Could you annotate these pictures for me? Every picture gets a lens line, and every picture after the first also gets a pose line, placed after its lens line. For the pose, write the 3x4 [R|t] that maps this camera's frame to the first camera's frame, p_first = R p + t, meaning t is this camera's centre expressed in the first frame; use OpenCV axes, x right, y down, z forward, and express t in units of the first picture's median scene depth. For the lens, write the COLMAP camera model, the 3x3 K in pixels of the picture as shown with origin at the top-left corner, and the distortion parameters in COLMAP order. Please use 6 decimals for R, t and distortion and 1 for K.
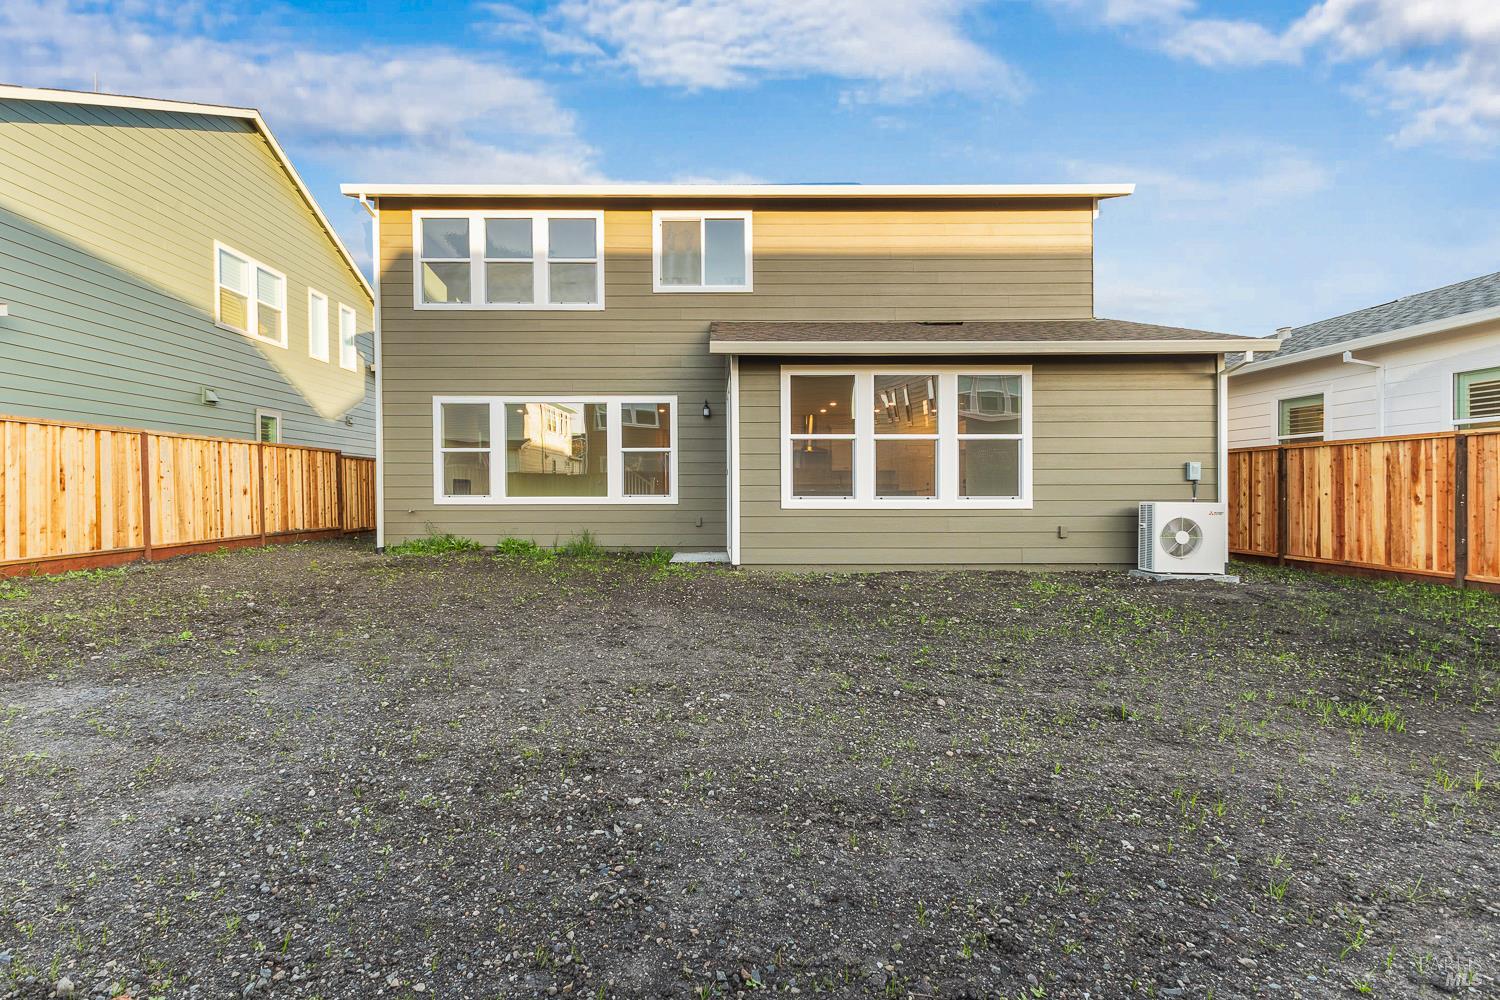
lens RADIAL K [[657.6, 0, 745.9], [0, 657.6, 493.6], [0, 0, 1]] dist [0.011777, 0.000000]
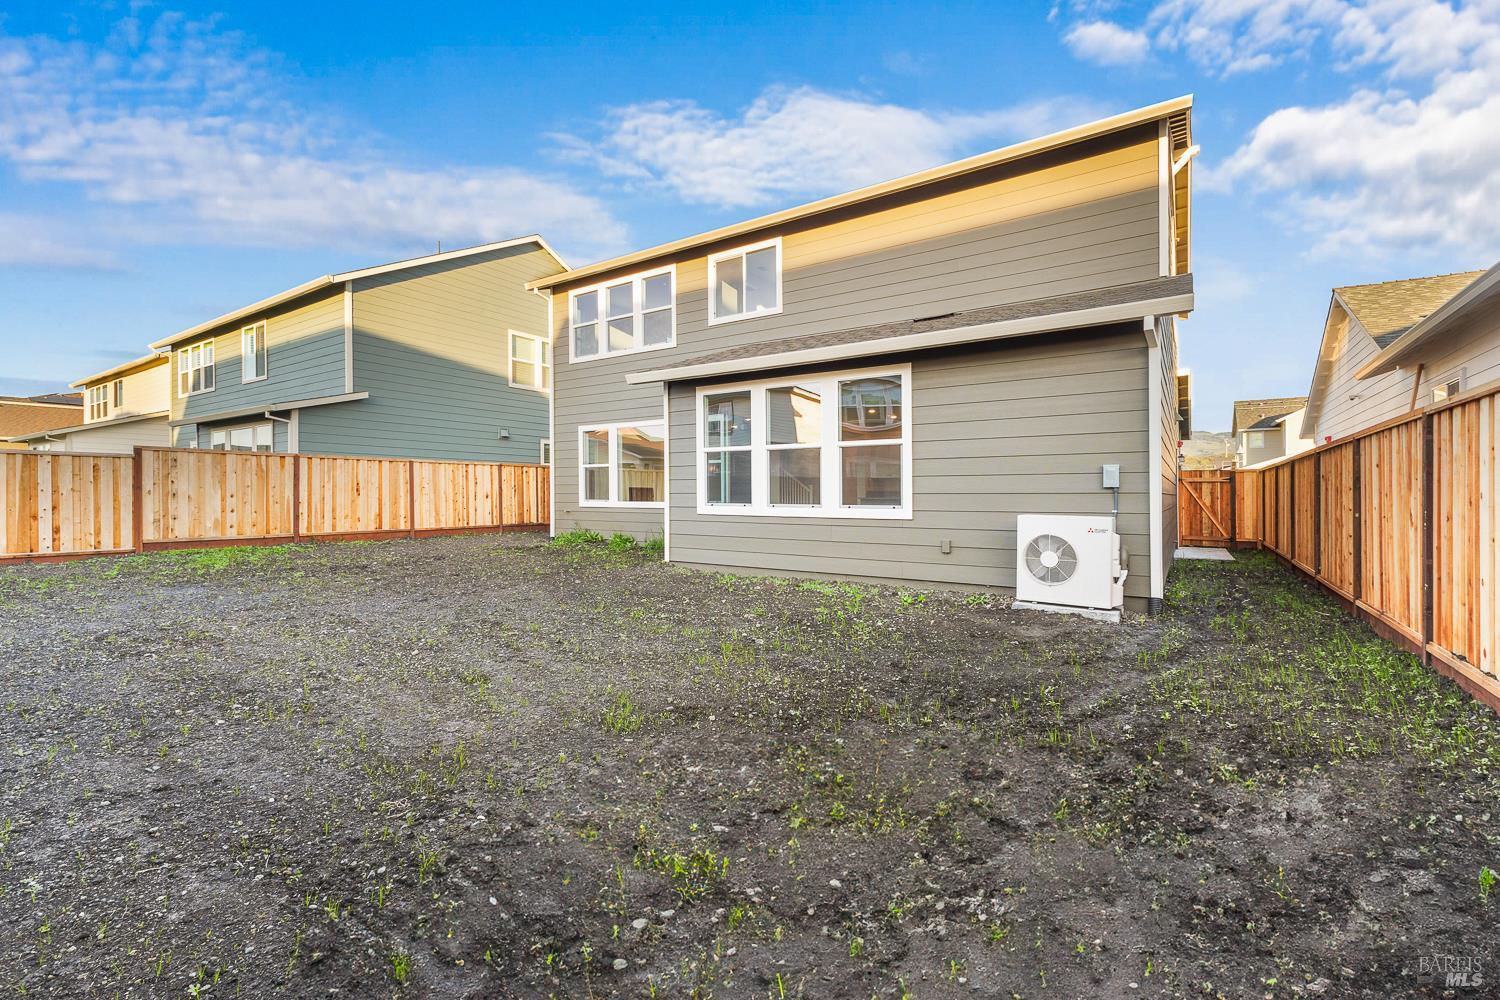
lens RADIAL K [[653.6, 0, 750.0], [0, 653.6, 500.0], [0, 0, 1]] dist [0.015172, 0.000049]
pose [[0.826269, 0.008341, -0.563214, 0.751051], [-0.008417, 0.999962, 0.002461, -0.004437], [0.563212, 0.002707, 0.826308, 0.121388]]
